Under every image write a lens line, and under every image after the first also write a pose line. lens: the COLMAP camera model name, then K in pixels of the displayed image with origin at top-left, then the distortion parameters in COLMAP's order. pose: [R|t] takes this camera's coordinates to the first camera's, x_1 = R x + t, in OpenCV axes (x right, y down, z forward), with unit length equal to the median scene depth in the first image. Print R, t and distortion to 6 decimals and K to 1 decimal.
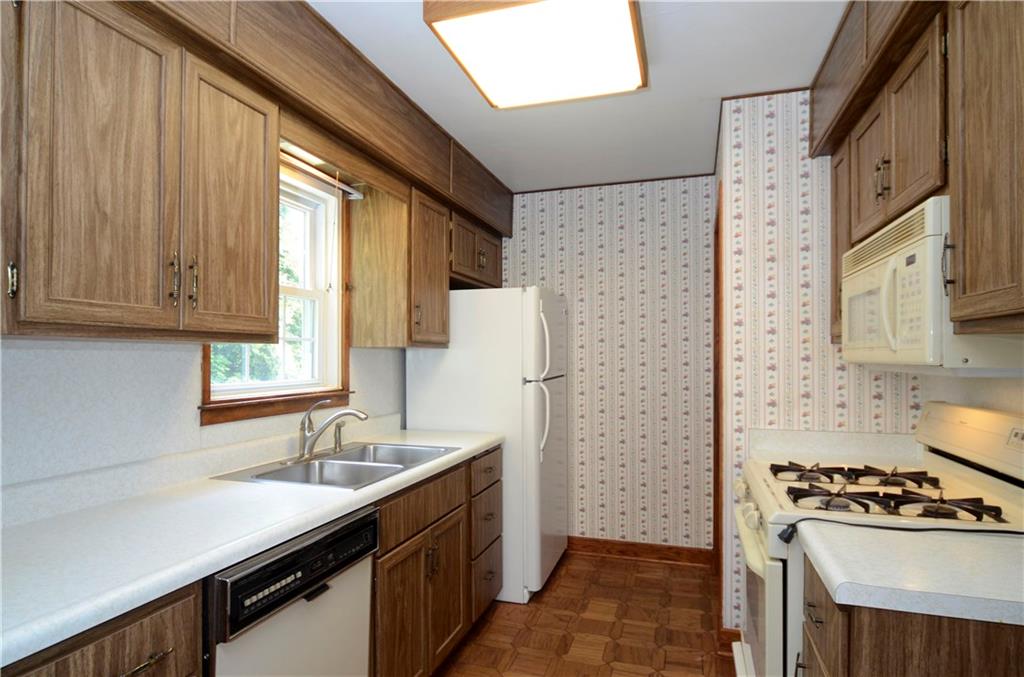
lens RADIAL K [[558.8, 0, 510.3], [0, 558.8, 351.3], [0, 0, 1]] dist [-0.012975, 0.001195]
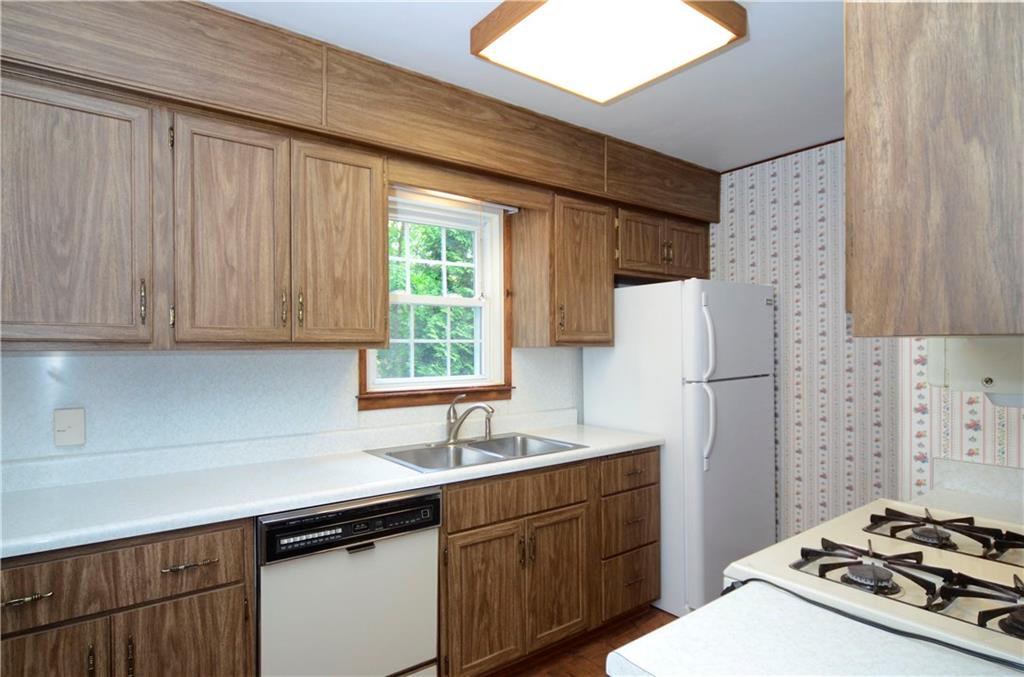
lens RADIAL K [[552.1, 0, 510.0], [0, 552.1, 351.2], [0, 0, 1]] dist [-0.013553, 0.000909]
pose [[0.820495, -0.002397, -0.571649, 0.452633], [0.012506, 0.999827, 0.013758, -0.019142], [0.571517, -0.018437, 0.820383, 0.123226]]
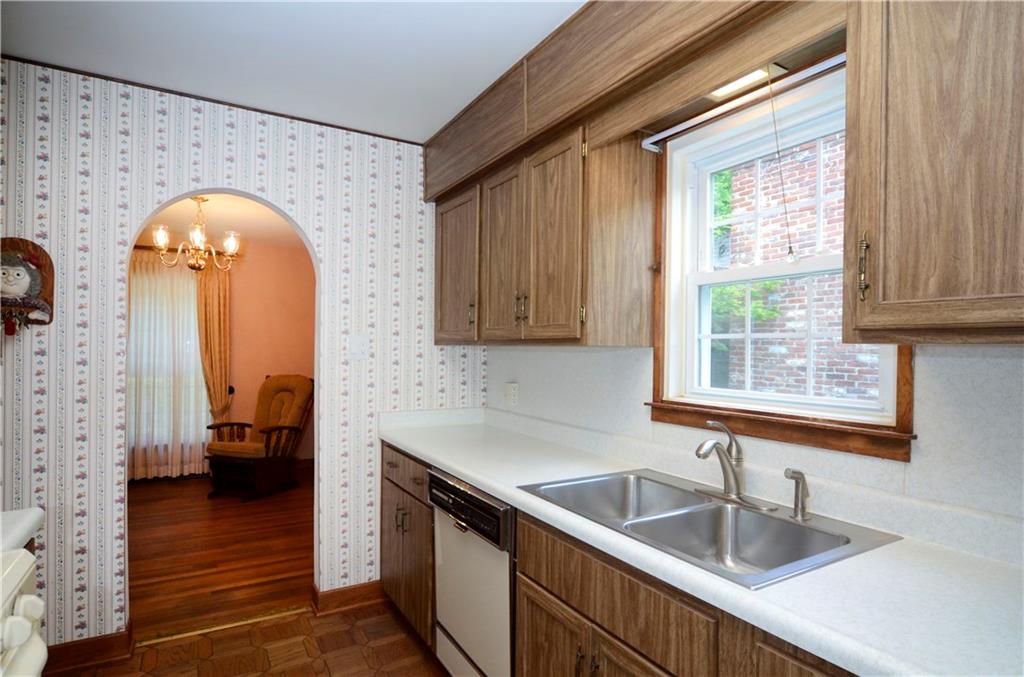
lens RADIAL K [[552.1, 0, 510.0], [0, 552.1, 351.2], [0, 0, 1]] dist [-0.013553, 0.000909]
pose [[-0.667135, -0.003003, -0.744931, 0.413879], [-0.003099, 0.999994, -0.001255, -0.001023], [0.744930, 0.001472, -0.667141, 1.405761]]
